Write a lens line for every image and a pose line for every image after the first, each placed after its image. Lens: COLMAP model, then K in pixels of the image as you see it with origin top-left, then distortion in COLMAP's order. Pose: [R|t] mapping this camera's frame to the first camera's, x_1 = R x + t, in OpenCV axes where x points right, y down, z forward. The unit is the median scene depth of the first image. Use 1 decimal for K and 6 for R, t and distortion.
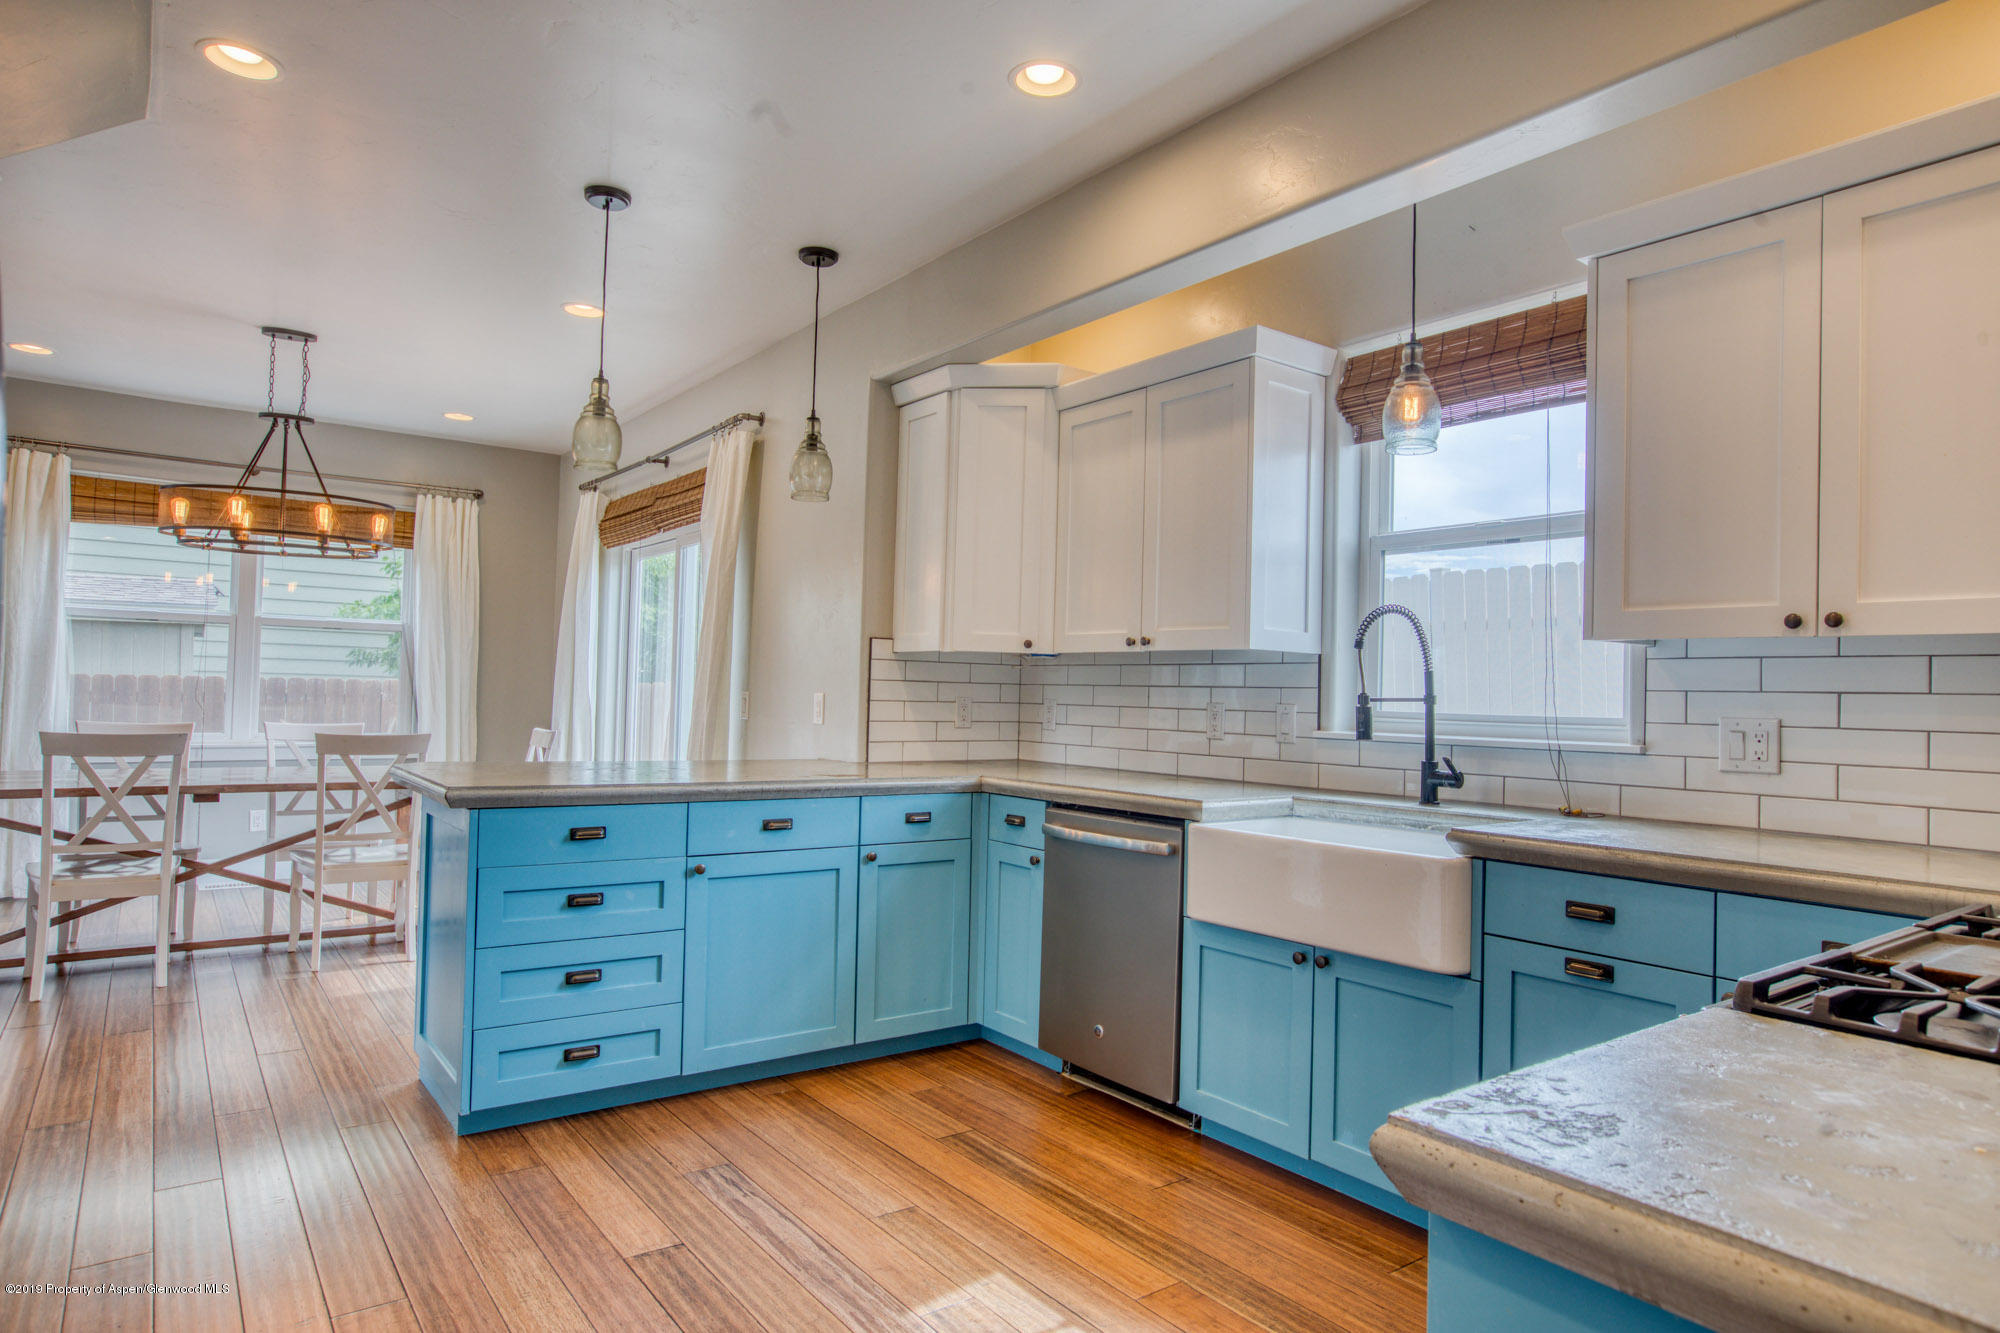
lens RADIAL K [[1163.7, 0, 1036.7], [0, 1163.7, 669.8], [0, 0, 1]] dist [-0.047326, 0.040742]
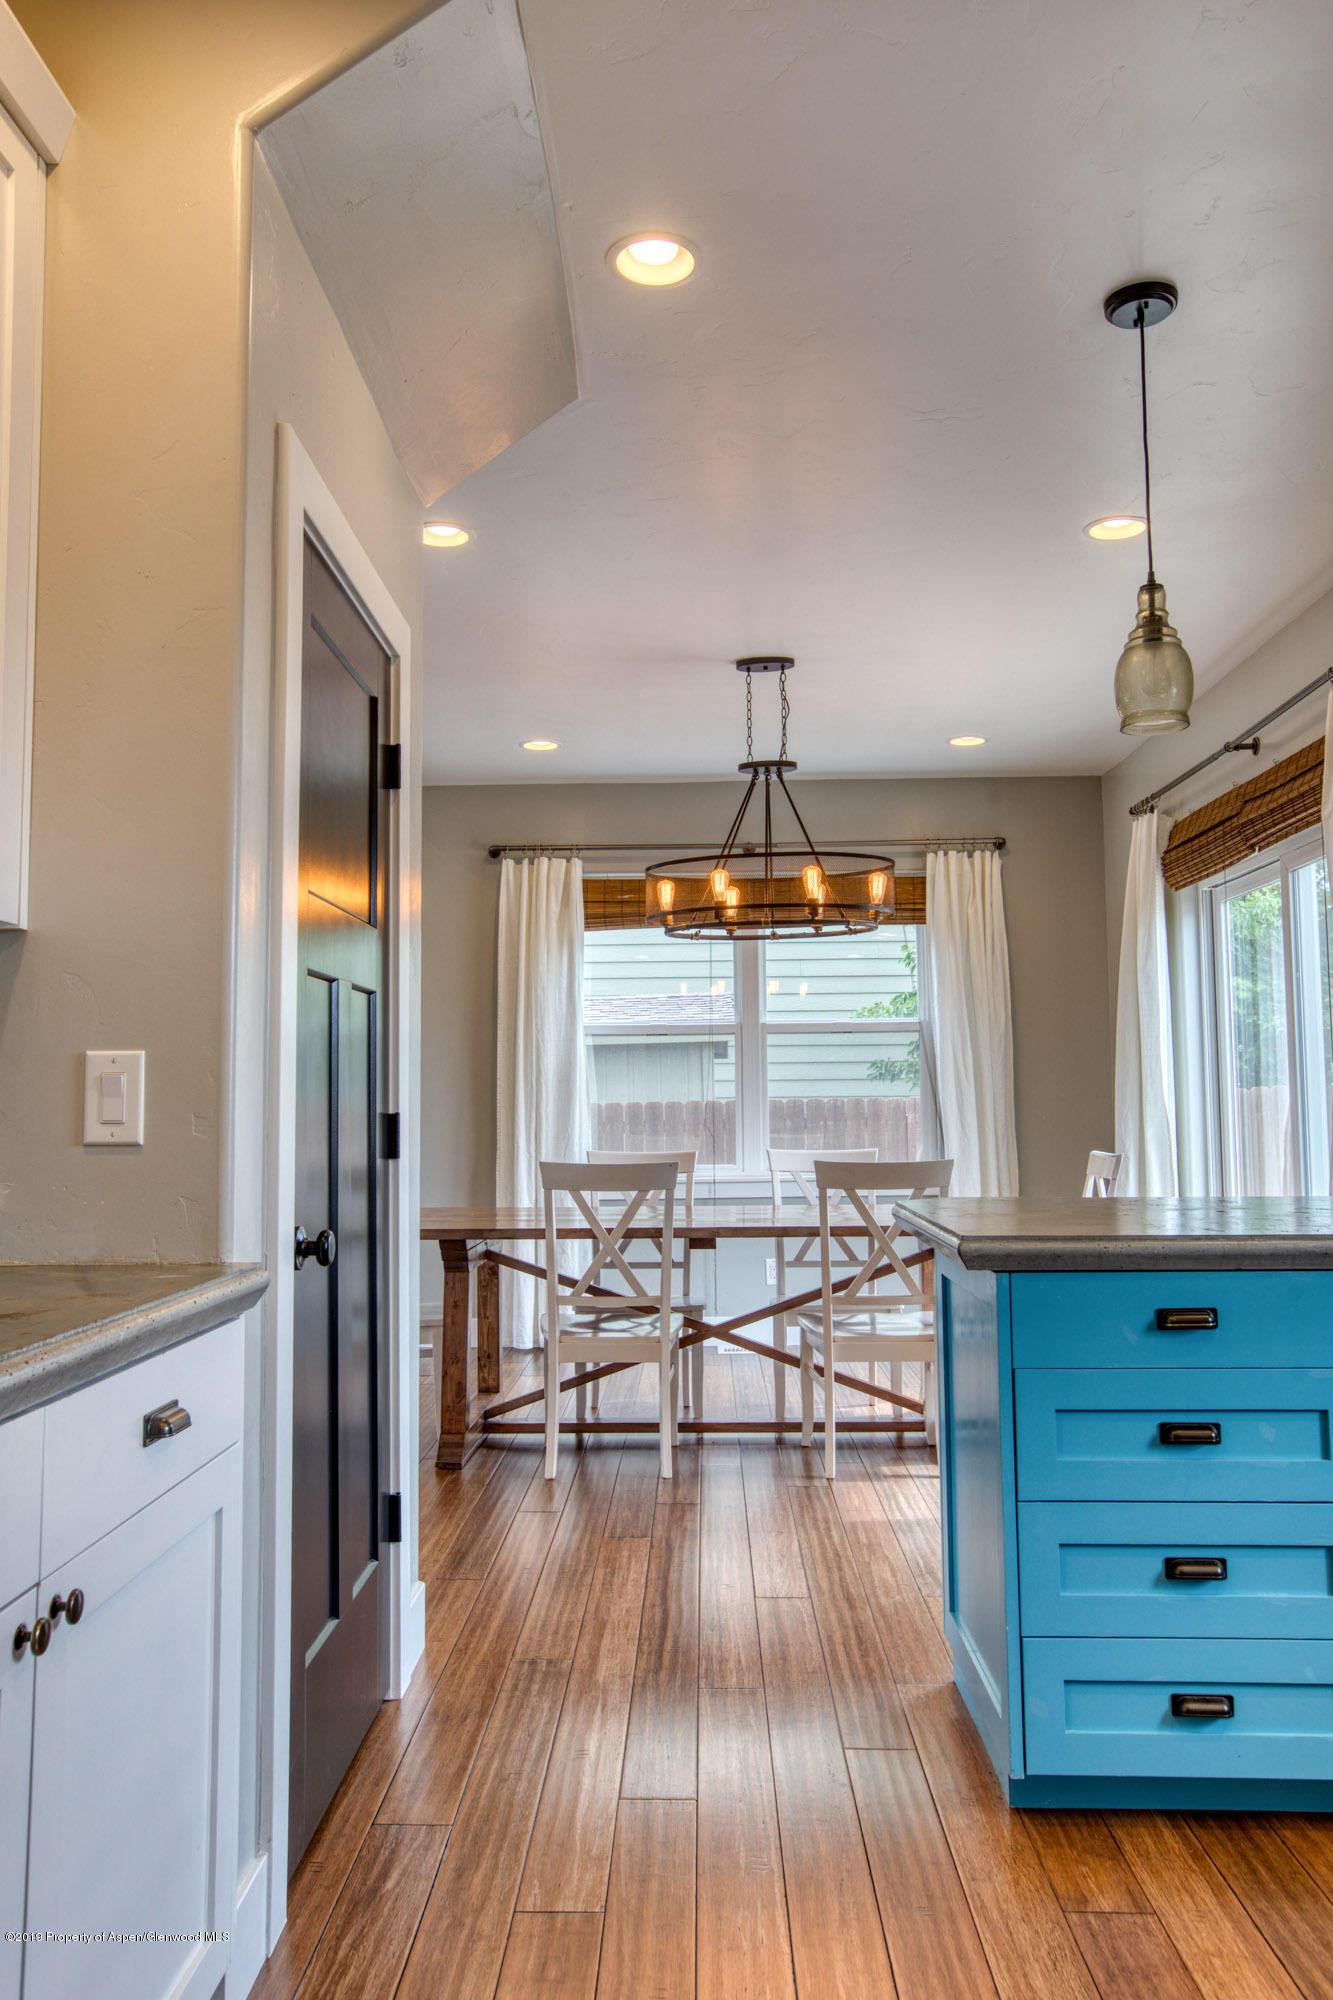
lens RADIAL K [[1451.3, 0, 666.5], [0, 1451.3, 1000.0], [0, 0, 1]] dist [-0.039571, 0.081350]
pose [[0.767061, -0.083371, -0.636135, -0.081024], [0.044502, 0.996047, -0.076880, 0.018179], [0.640029, 0.030662, 0.767738, 0.191813]]
